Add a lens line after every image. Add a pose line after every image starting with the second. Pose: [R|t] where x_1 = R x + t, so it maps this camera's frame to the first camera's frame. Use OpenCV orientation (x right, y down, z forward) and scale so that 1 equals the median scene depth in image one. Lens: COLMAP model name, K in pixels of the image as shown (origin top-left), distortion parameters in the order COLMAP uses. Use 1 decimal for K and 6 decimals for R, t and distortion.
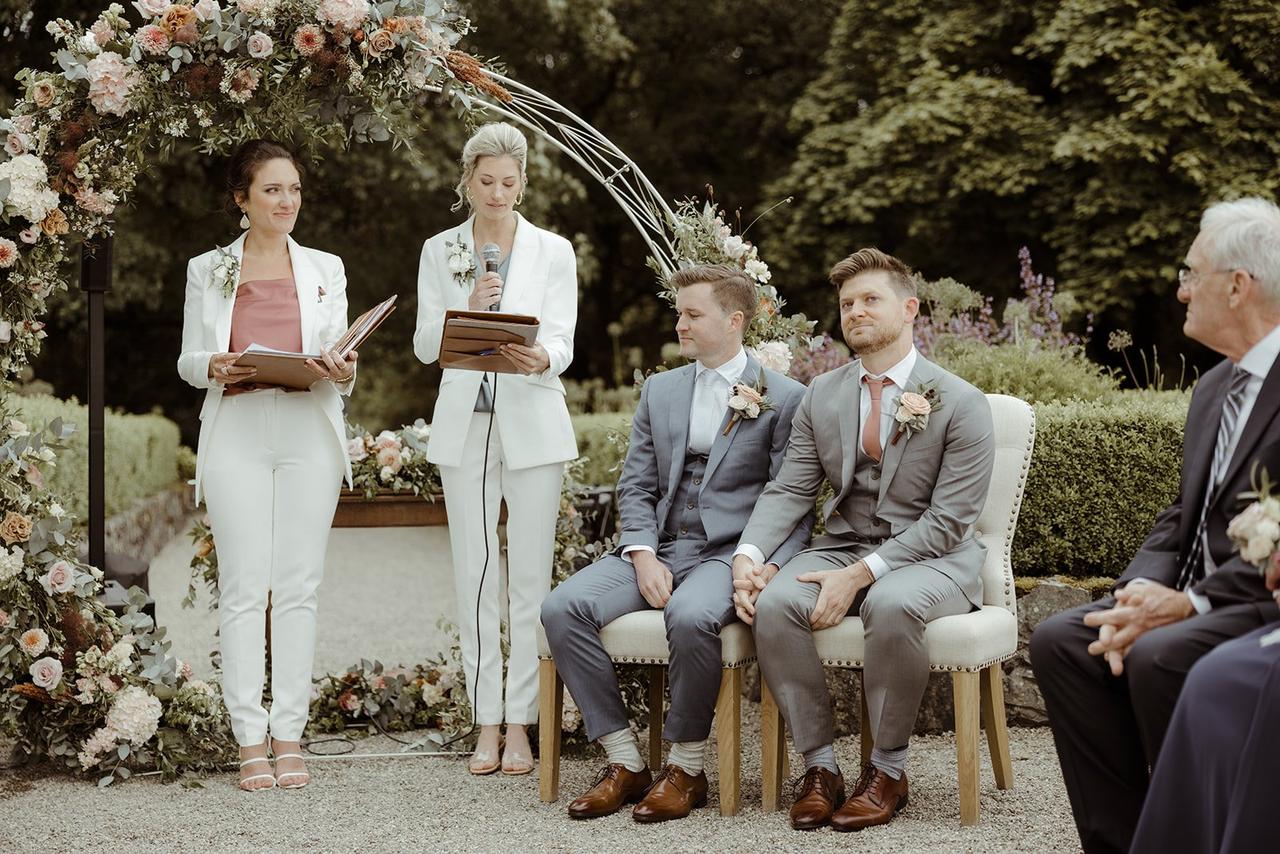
lens RADIAL K [[1972.5, 0, 640.0], [0, 1972.5, 427.0], [0, 0, 1]] dist [0.014880, 0.090941]
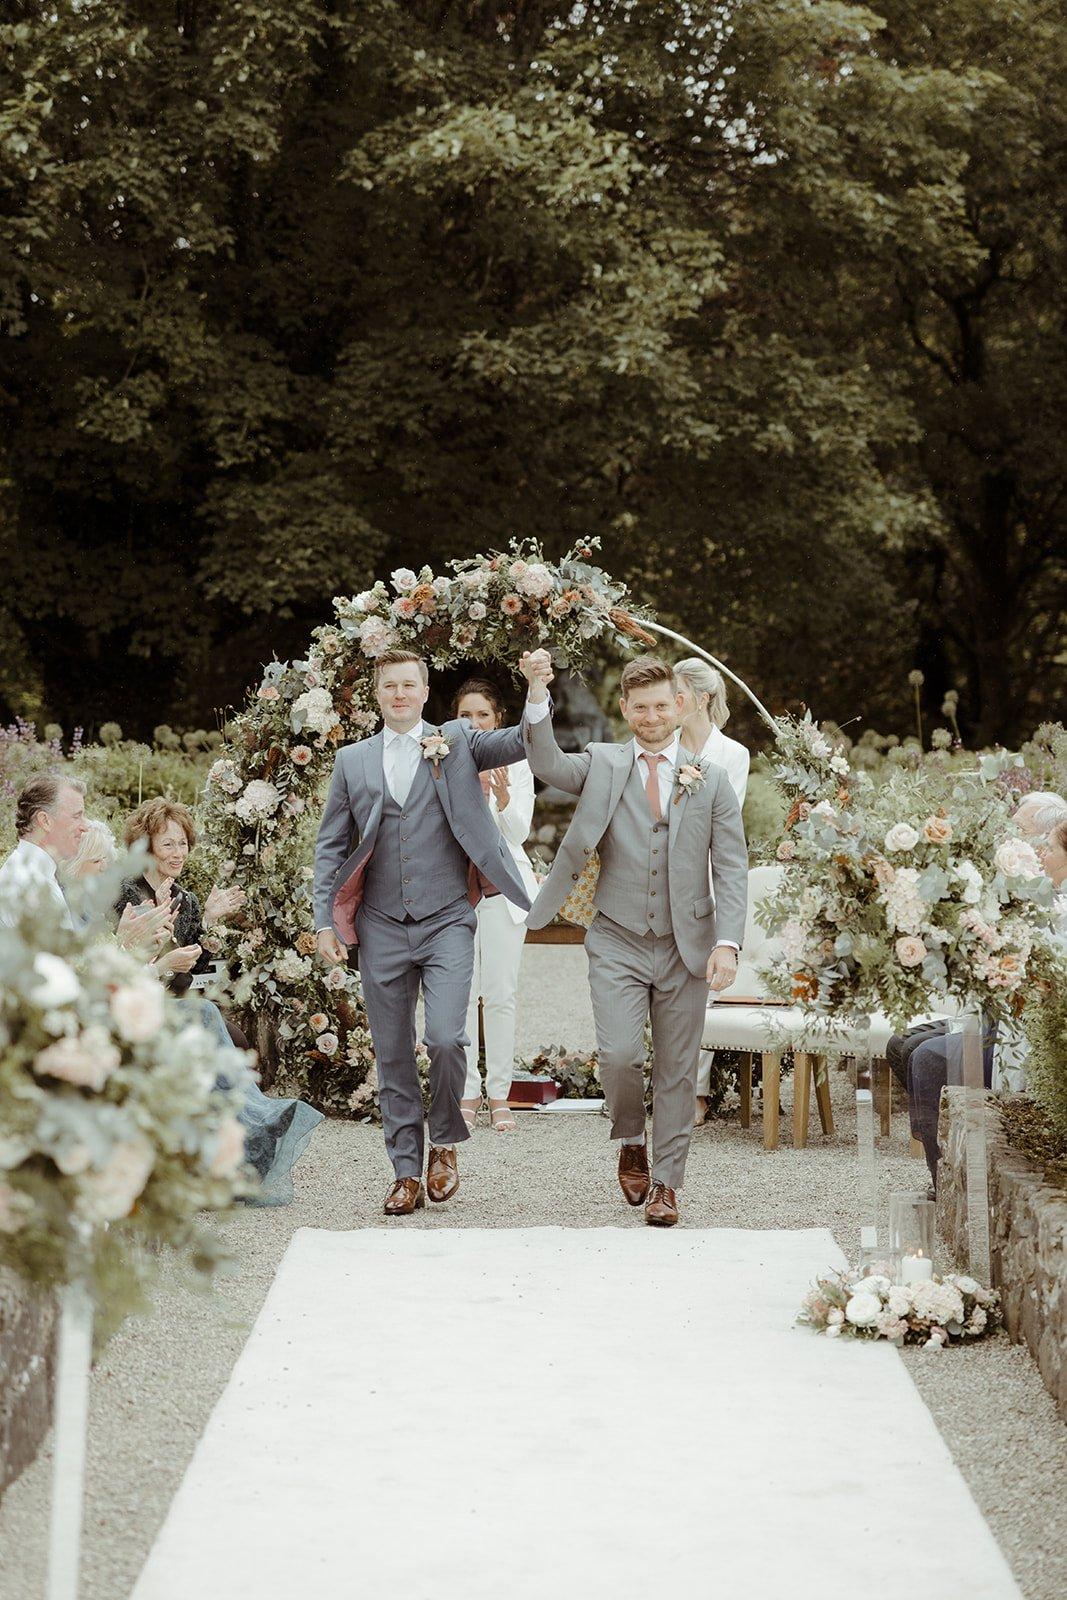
lens RADIAL K [[3017.0, 0, 533.5], [0, 3017.0, 800.0], [0, 0, 1]] dist [0.030952, 0.013658]
pose [[0.983786, 0.019051, -0.178334, 0.235519], [-0.014808, 0.999575, 0.025096, -0.109999], [0.178736, -0.022049, 0.983650, -1.123391]]
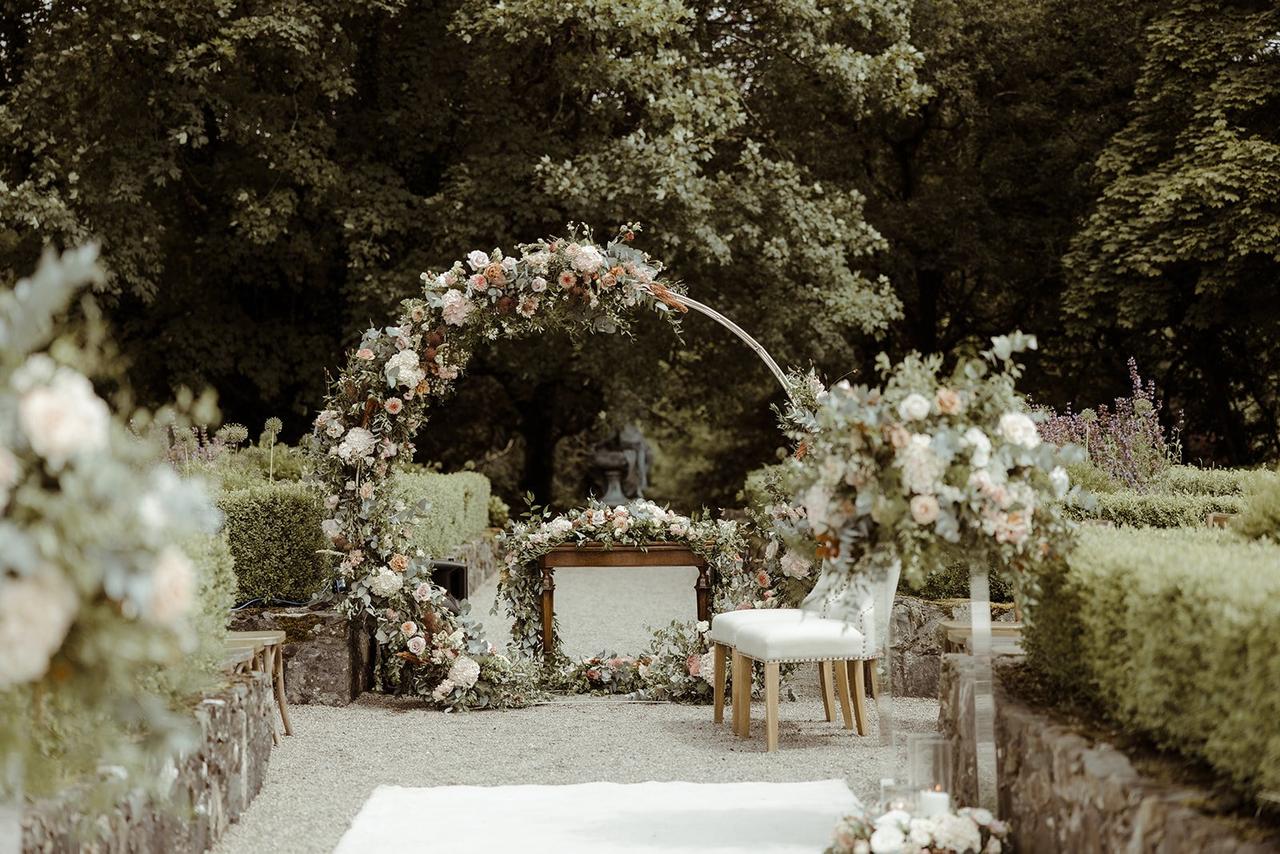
lens RADIAL K [[2192.9, 0, 640.0], [0, 2192.9, 427.0], [0, 0, 1]] dist [0.021042, 0.017479]
pose [[0.987082, 0.004877, -0.160140, 0.197791], [-0.007844, 0.999809, -0.017901, -0.034933], [0.160022, 0.018926, 0.986932, -0.855452]]
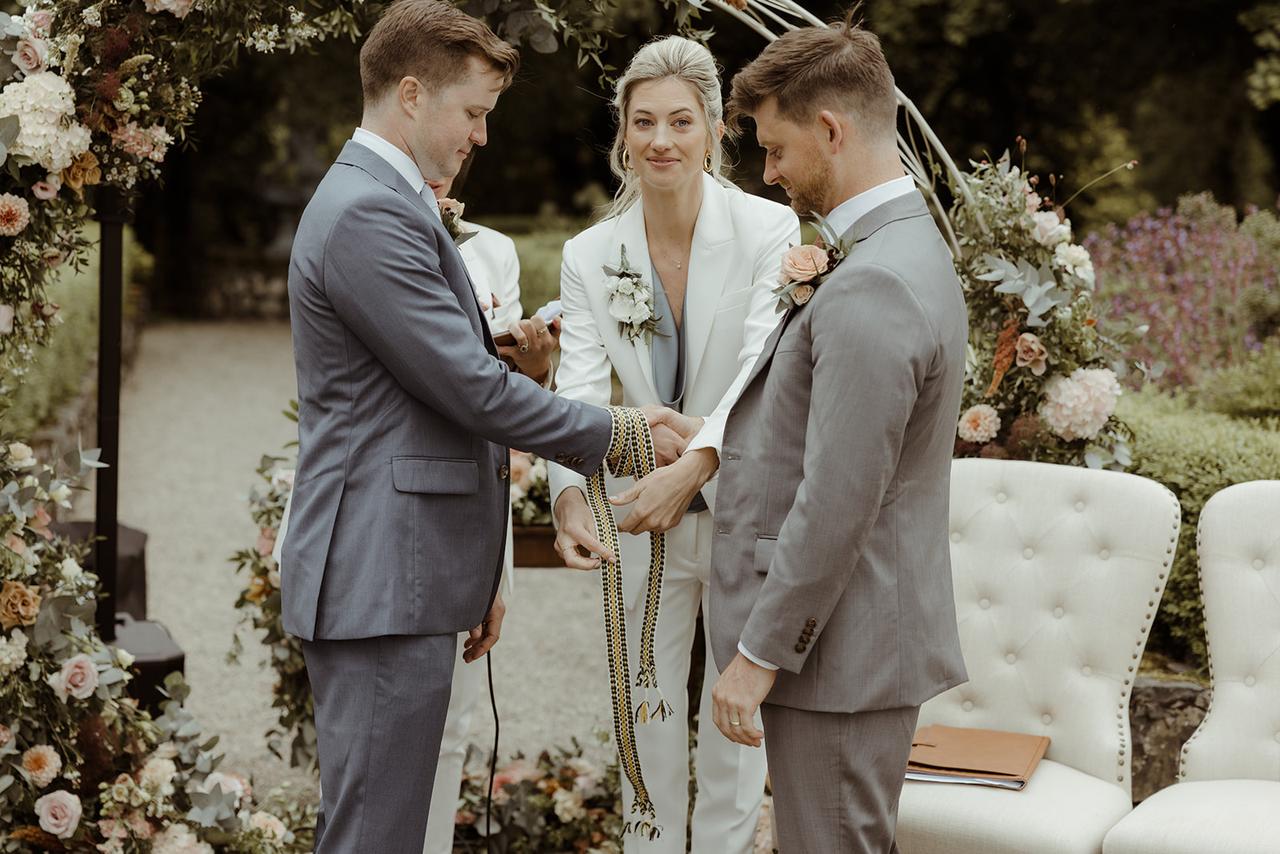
lens RADIAL K [[2413.6, 0, 640.0], [0, 2413.6, 427.0], [0, 0, 1]] dist [0.030952, 0.013658]
pose [[0.998946, 0.045166, -0.008166, -0.089319], [-0.044158, 0.994259, 0.097460, -0.103208], [0.012521, -0.096997, 0.995206, 0.152096]]
